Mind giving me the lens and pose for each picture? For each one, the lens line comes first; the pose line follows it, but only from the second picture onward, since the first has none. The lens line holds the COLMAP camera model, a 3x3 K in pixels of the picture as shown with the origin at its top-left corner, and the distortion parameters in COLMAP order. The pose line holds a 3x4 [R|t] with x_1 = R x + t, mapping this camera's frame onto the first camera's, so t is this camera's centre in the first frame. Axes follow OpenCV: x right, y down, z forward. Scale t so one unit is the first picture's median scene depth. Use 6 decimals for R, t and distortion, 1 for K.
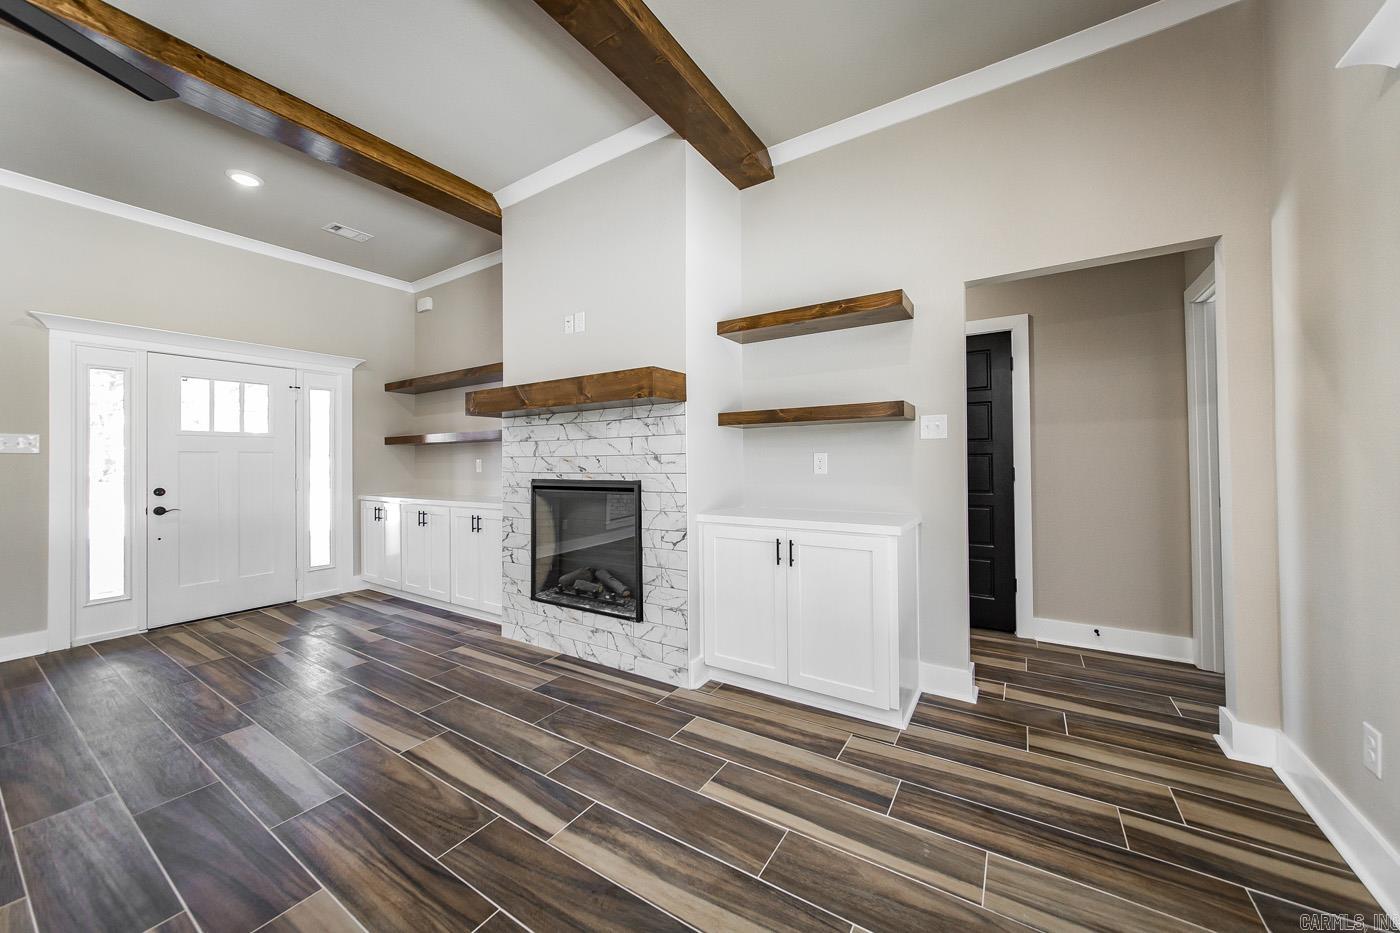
lens RADIAL K [[501.1, 0, 683.4], [0, 501.1, 458.7], [0, 0, 1]] dist [-0.001699, 0.001234]
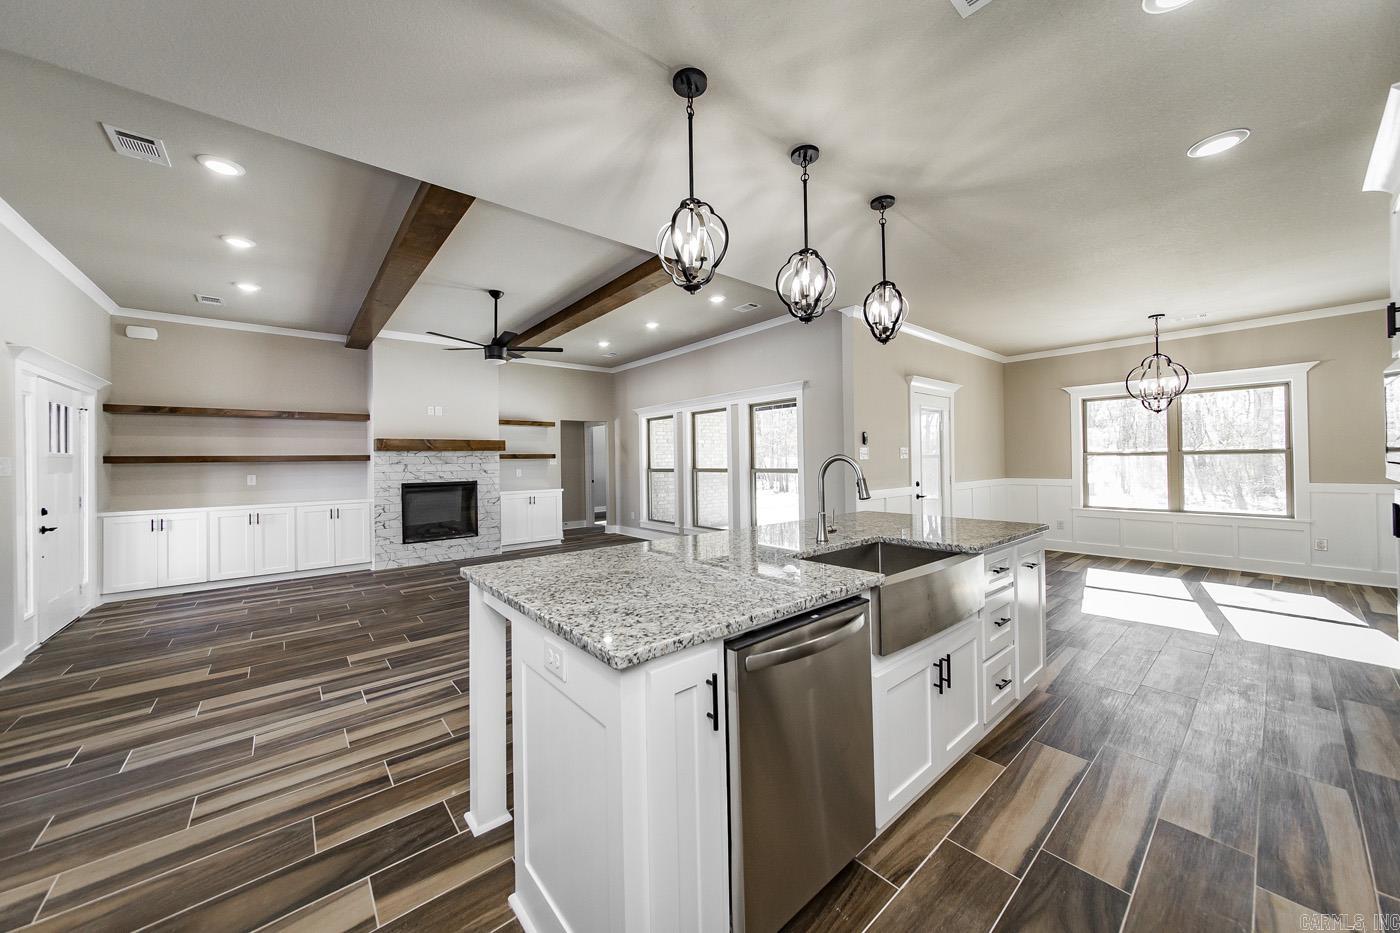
lens RADIAL K [[501.1, 0, 695.7], [0, 501.1, 453.1], [0, 0, 1]] dist [-0.001699, 0.001234]
pose [[0.276505, 0.022049, 0.960759, -1.789682], [0.009928, 0.999618, -0.025798, -0.015424], [-0.960961, 0.016672, 0.276181, -0.624374]]
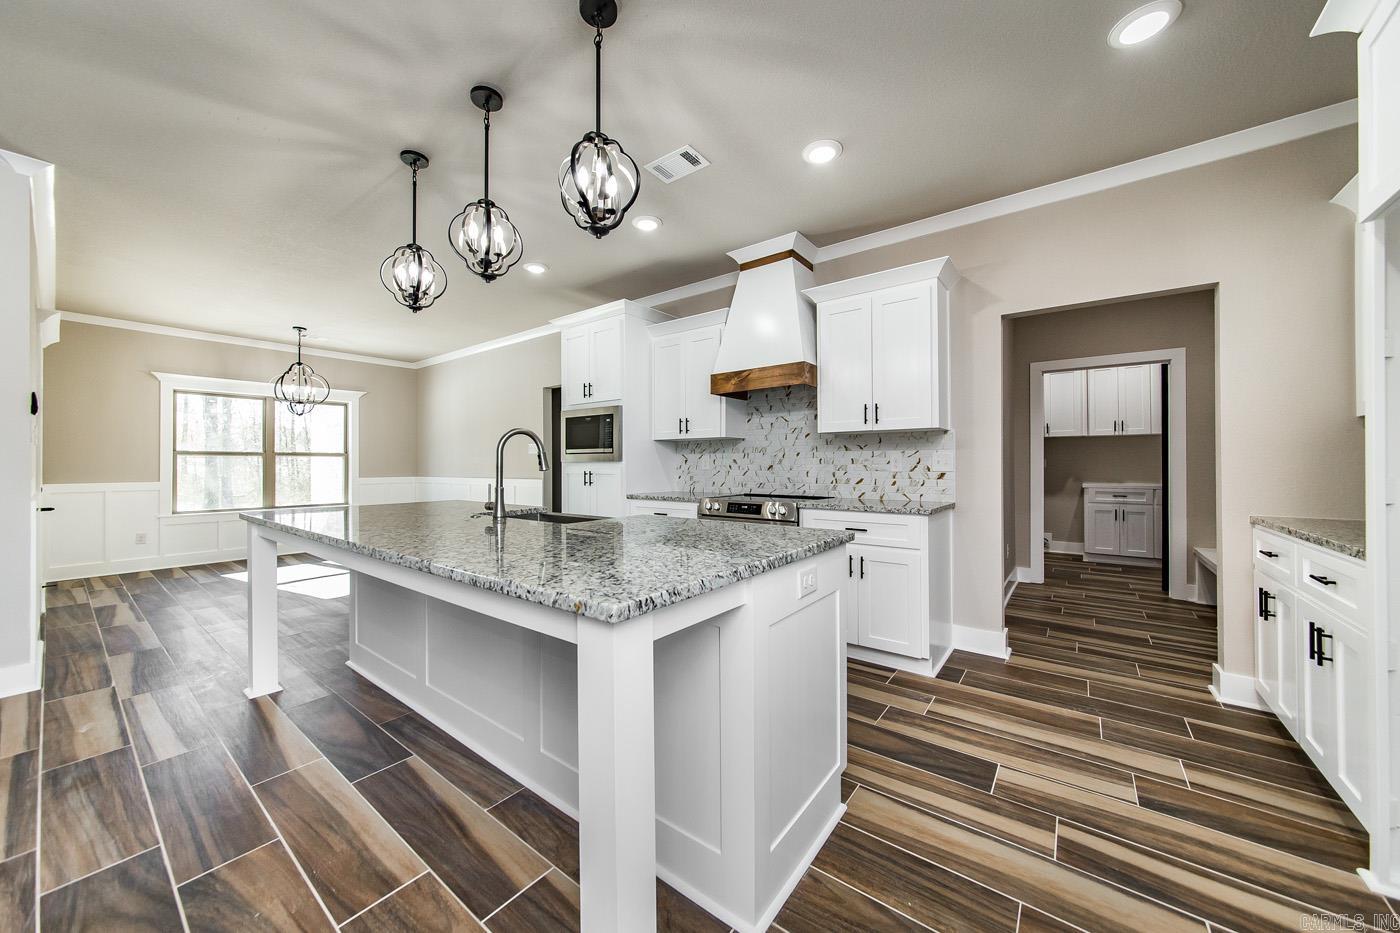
lens RADIAL K [[501.1, 0, 697.6], [0, 501.1, 468.4], [0, 0, 1]] dist [-0.001699, 0.001234]
pose [[-0.998232, 0.015517, 0.057379, -1.388841], [0.015883, 0.999856, 0.005936, 0.022721], [-0.057279, 0.006837, -0.998335, 0.023919]]
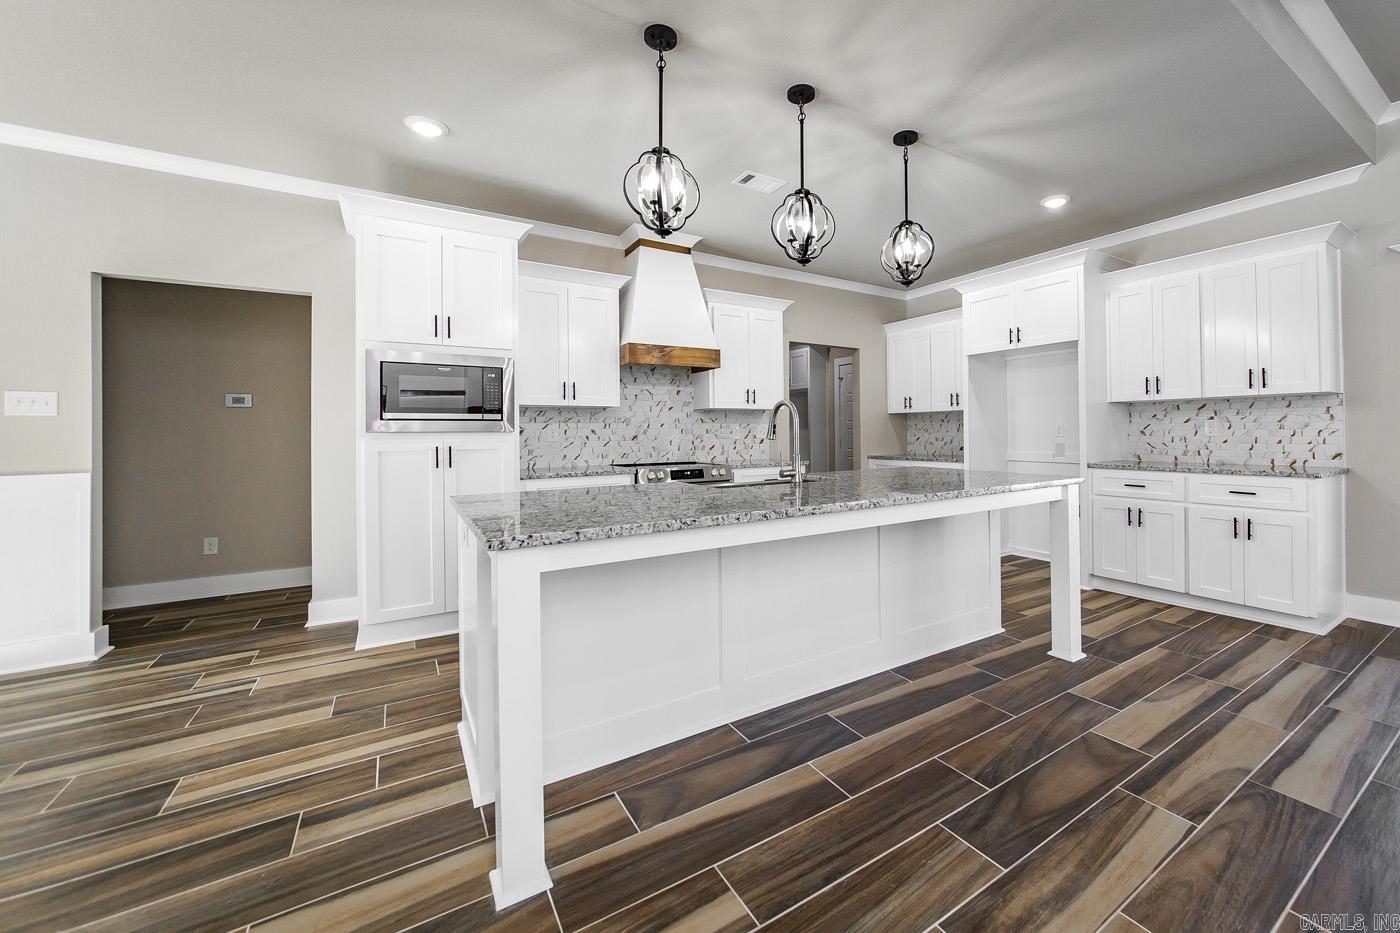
lens RADIAL K [[552.4, 0, 767.7], [0, 552.4, 433.0], [0, 0, 1]] dist [-0.009500, 0.000733]
pose [[-0.381321, 0.018490, -0.924258, -0.385936], [0.016678, 0.999775, 0.013120, 0.006954], [0.924292, -0.010411, -0.381543, -0.351360]]
